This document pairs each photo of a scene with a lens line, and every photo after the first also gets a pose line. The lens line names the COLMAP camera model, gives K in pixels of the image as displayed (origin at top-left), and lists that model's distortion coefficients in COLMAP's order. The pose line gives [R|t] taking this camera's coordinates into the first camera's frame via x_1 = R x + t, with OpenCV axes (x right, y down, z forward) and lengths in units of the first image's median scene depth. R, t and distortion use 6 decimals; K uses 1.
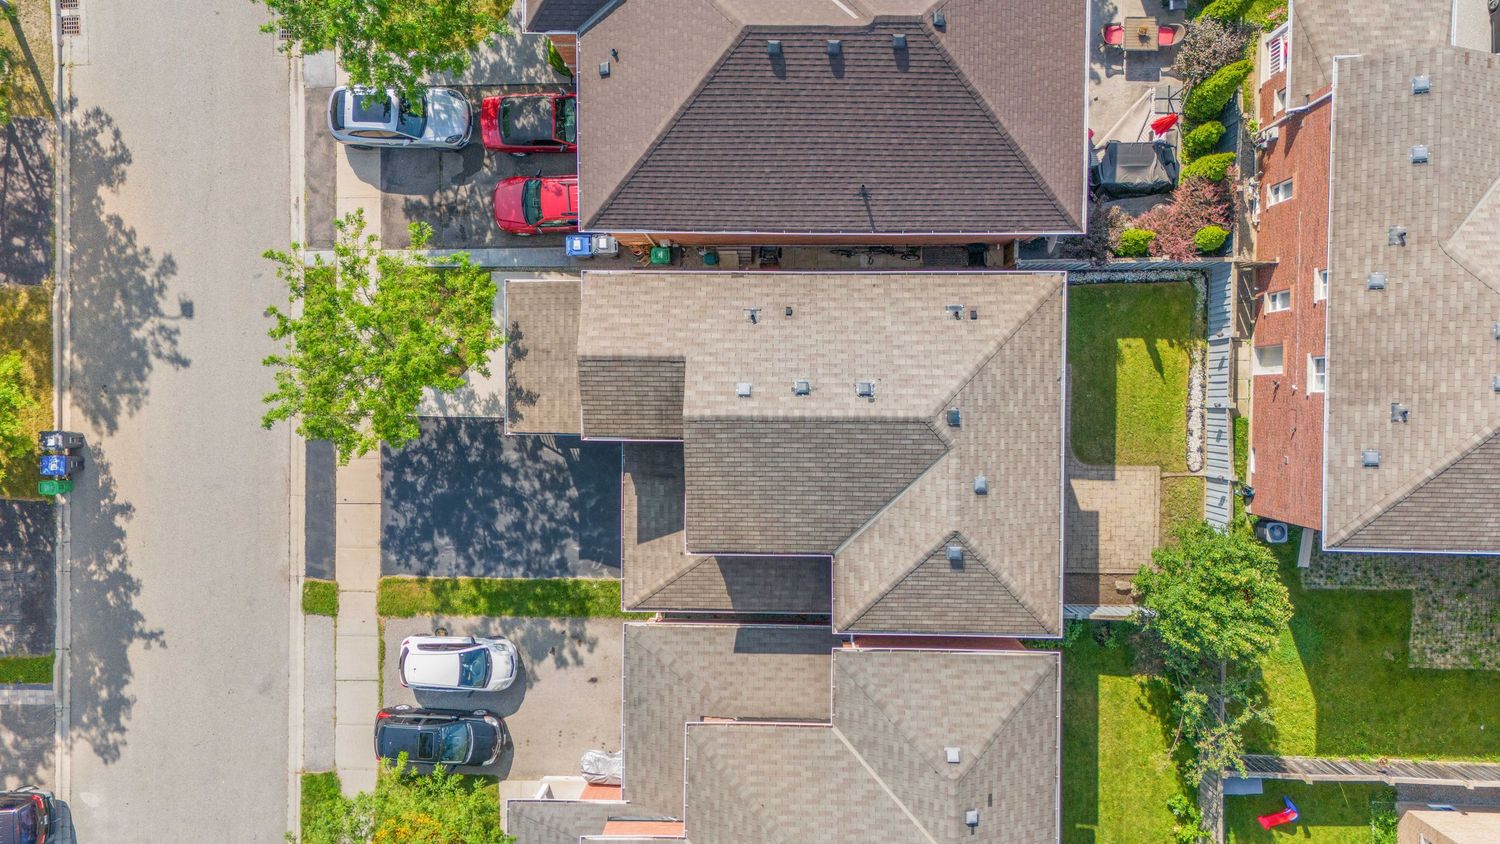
lens RADIAL K [[1106.9, 0, 754.7], [0, 1106.9, 424.7], [0, 0, 1]] dist [0.045638, -0.046143]
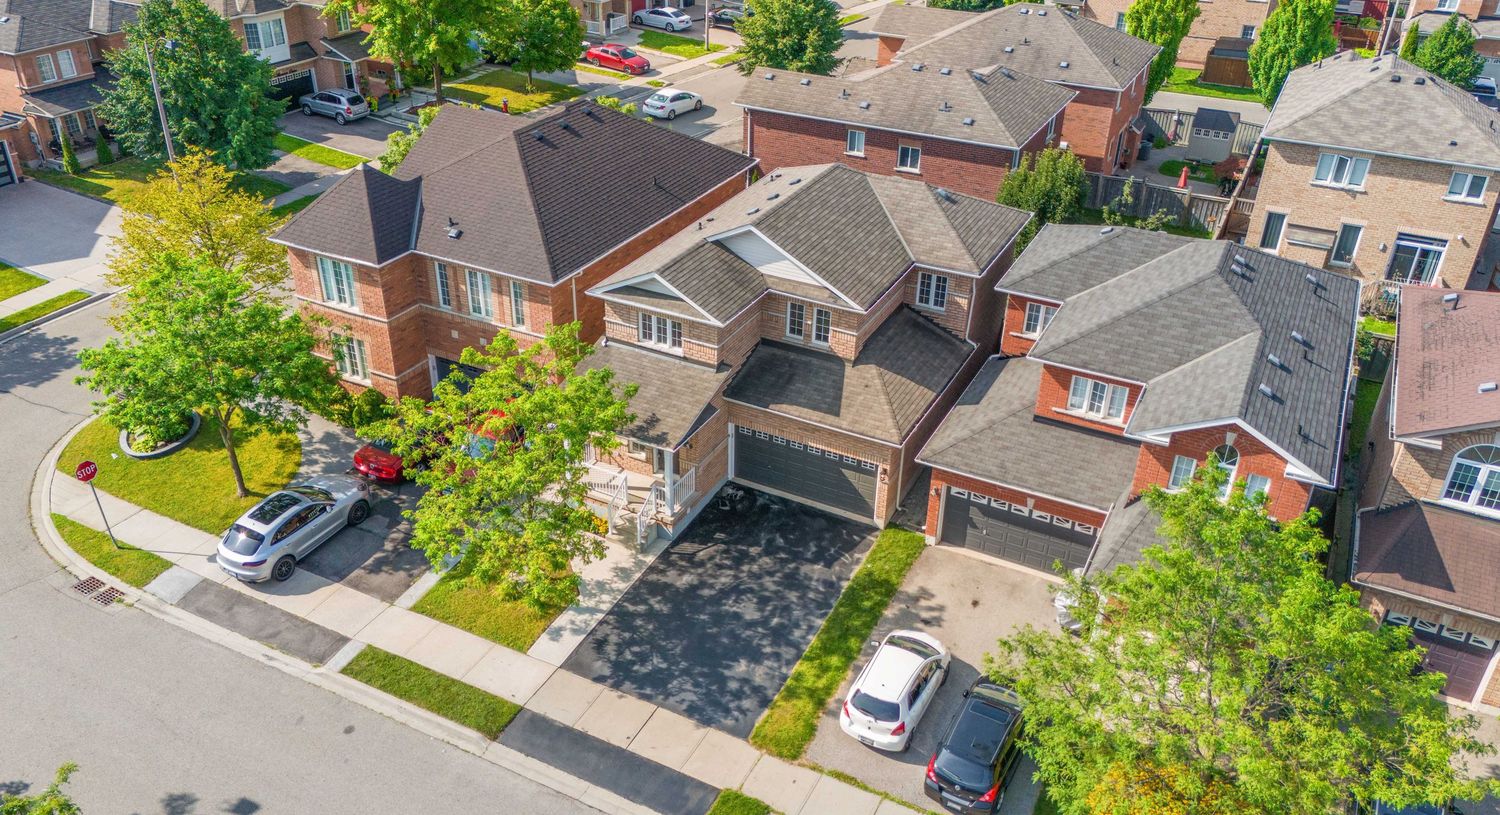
lens RADIAL K [[1170.9, 0, 697.9], [0, 1170.9, 409.8], [0, 0, 1]] dist [0.037195, 0.000814]
pose [[0.465808, -0.407810, 0.785311, -0.904086], [0.884747, 0.230334, -0.405177, 0.386968], [-0.015648, 0.883537, 0.468101, 0.484564]]
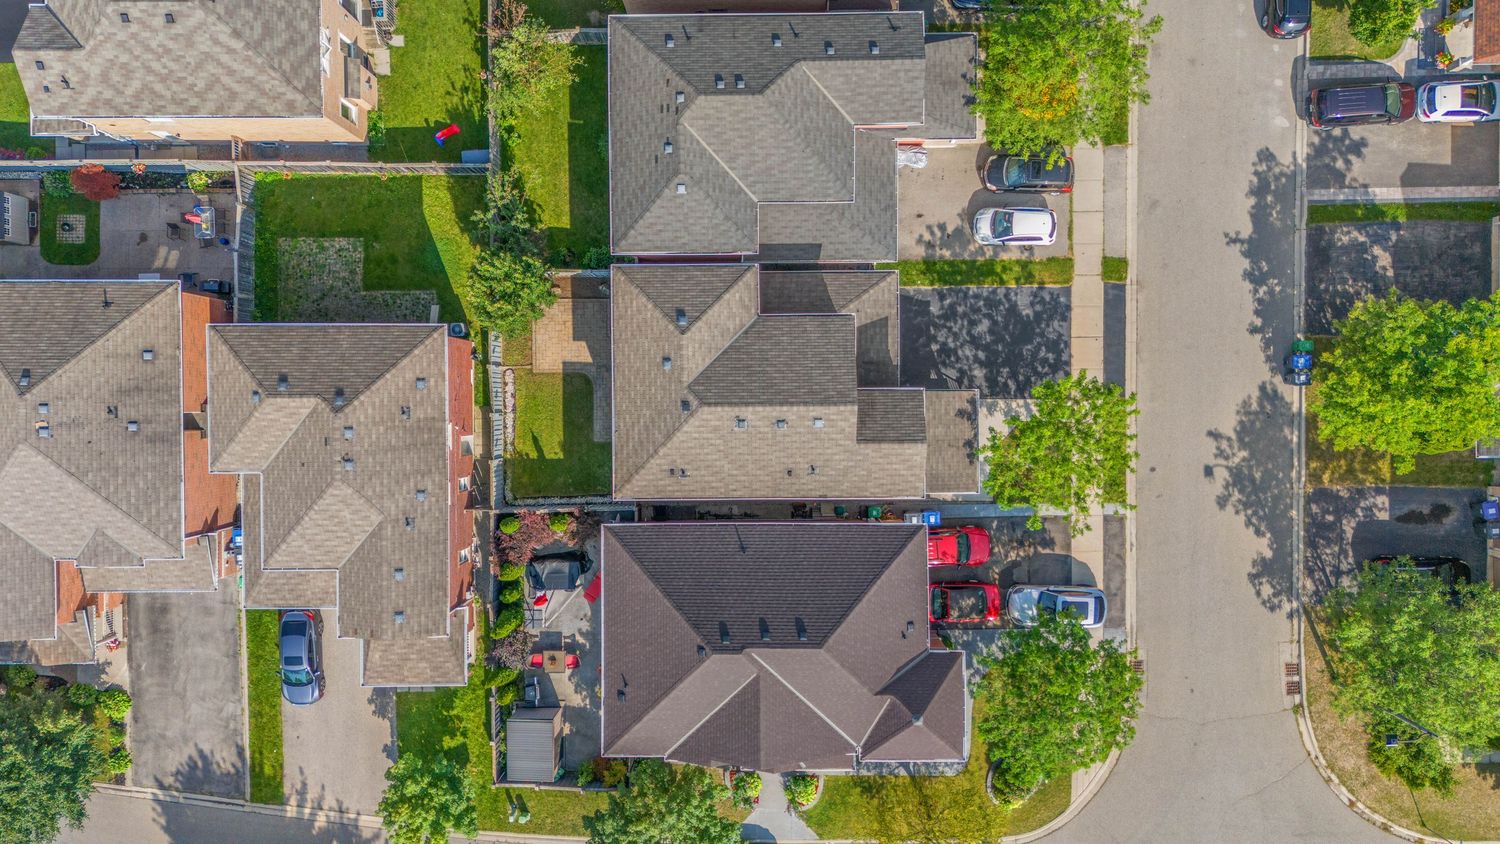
lens RADIAL K [[1106.9, 0, 754.2], [0, 1106.9, 419.4], [0, 0, 1]] dist [0.045638, -0.046143]
pose [[-0.999390, 0.012756, 0.032524, 0.025272], [-0.014007, -0.999159, -0.038534, 0.027978], [0.032006, -0.038966, 0.998728, -0.460382]]
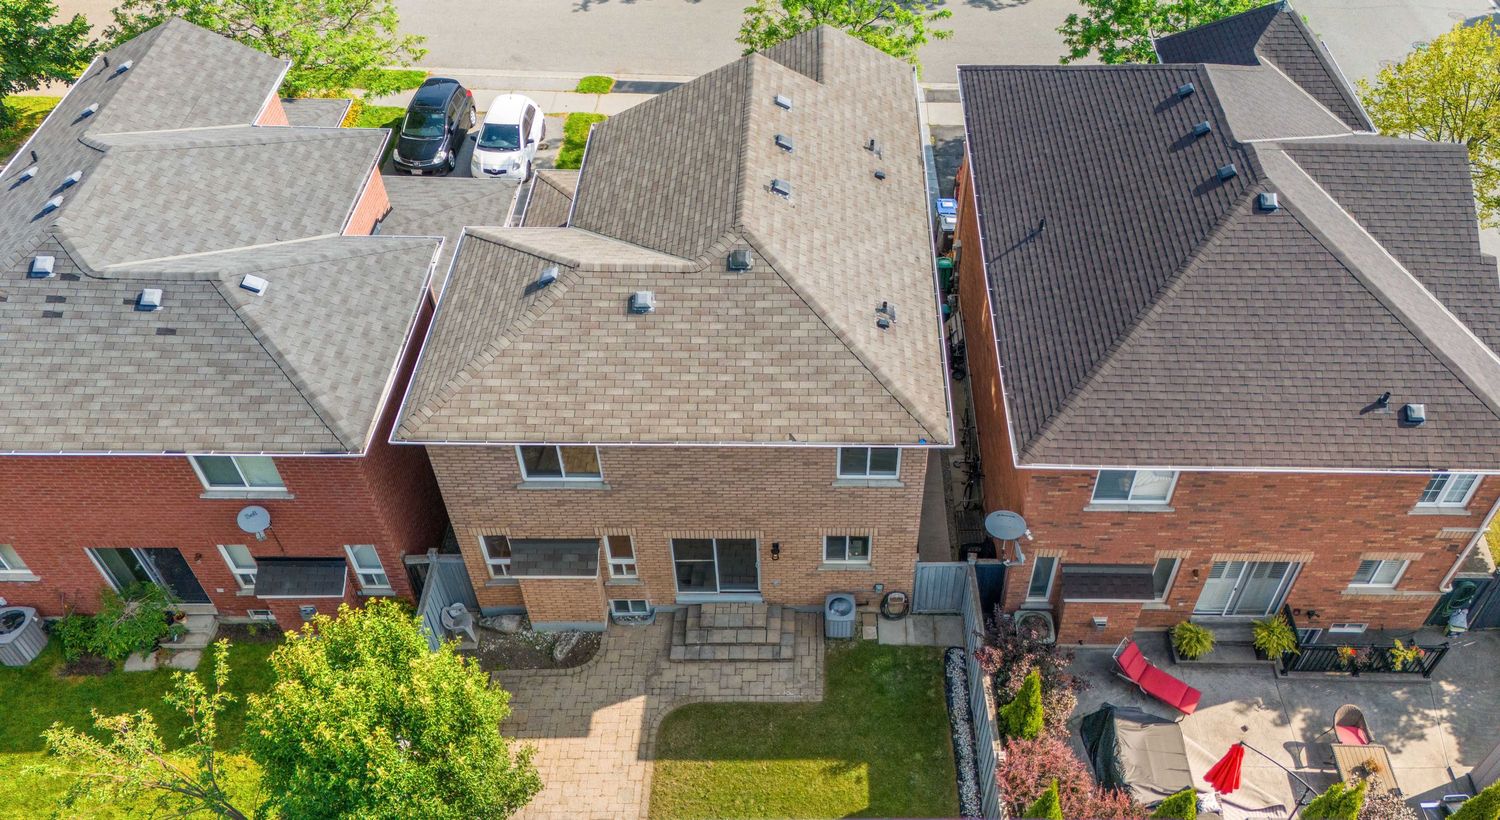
lens RADIAL K [[1170.9, 0, 853.1], [0, 1170.9, 410.6], [0, 0, 1]] dist [0.037195, 0.000814]
pose [[0.023201, 0.739470, -0.672790, 0.617079], [-0.998300, -0.018861, -0.055156, -0.032467], [-0.053475, 0.672925, 0.737775, 0.402995]]
